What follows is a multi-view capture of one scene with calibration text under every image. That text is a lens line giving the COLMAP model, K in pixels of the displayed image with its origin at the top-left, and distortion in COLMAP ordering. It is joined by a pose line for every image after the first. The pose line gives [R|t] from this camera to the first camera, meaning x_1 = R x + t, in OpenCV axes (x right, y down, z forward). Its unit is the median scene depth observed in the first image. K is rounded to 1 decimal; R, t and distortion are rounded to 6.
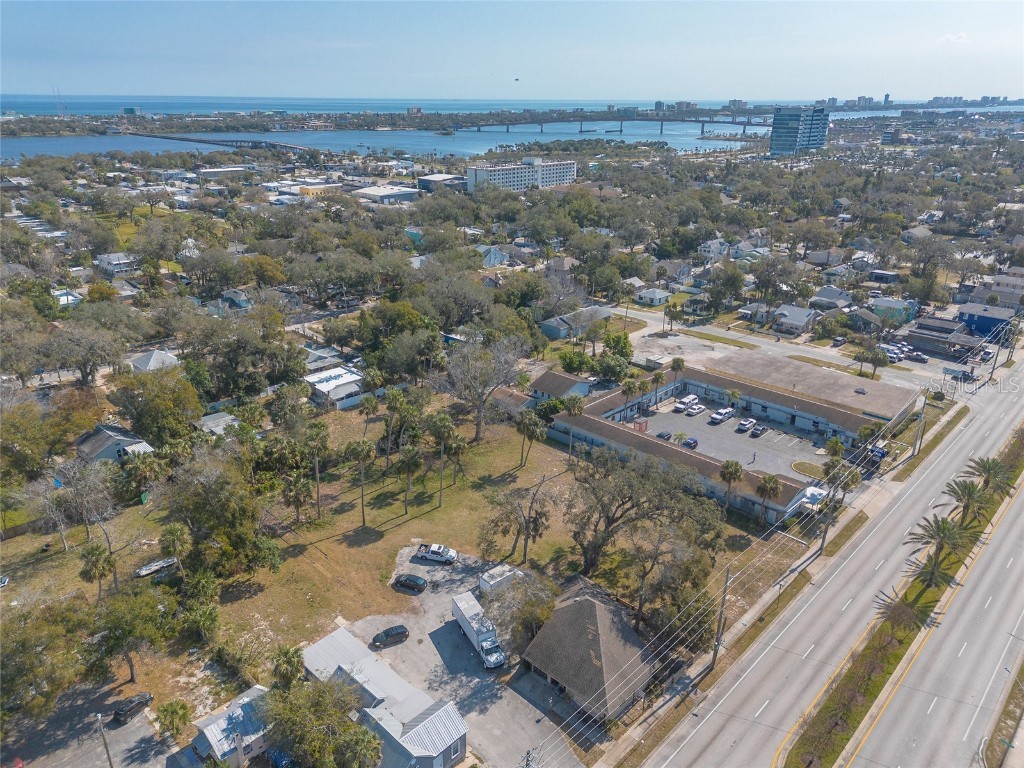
lens RADIAL K [[719.4, 0, 512.0], [0, 719.4, 384.0], [0, 0, 1]] dist [0.079263, -0.083973]
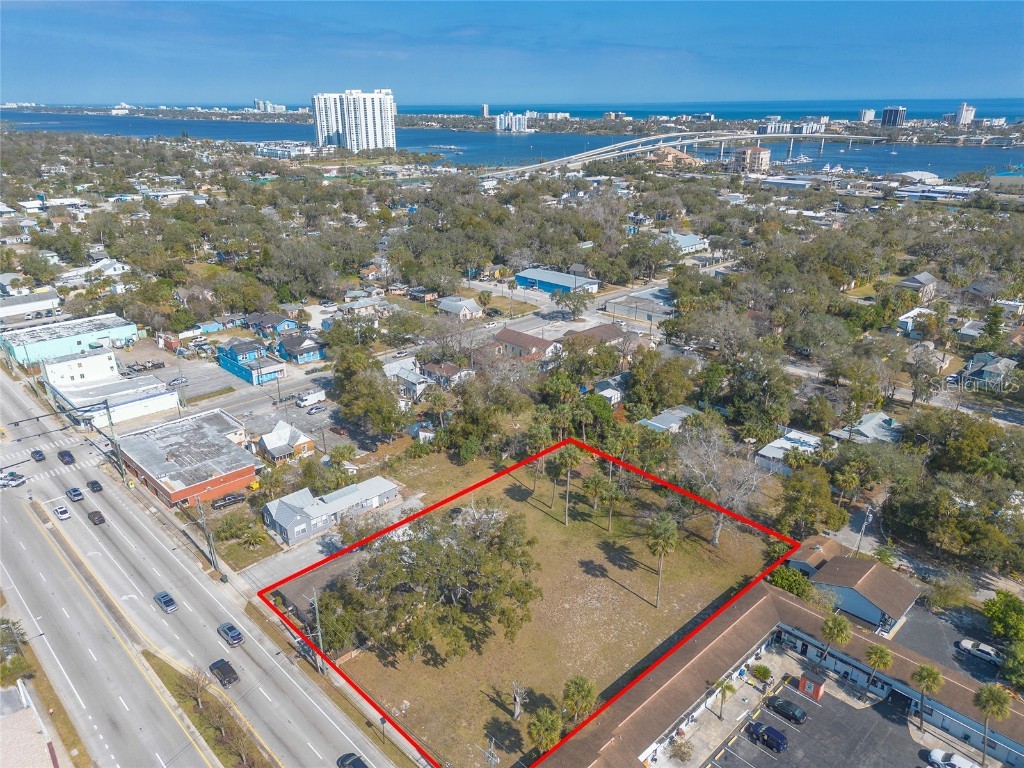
lens RADIAL K [[719.4, 0, 512.0], [0, 719.4, 384.0], [0, 0, 1]] dist [0.079263, -0.083973]
pose [[-0.029827, 0.359125, -0.932813, 0.651312], [-0.362526, 0.865798, 0.344917, -0.279823], [0.931496, 0.348457, 0.104368, 0.561490]]
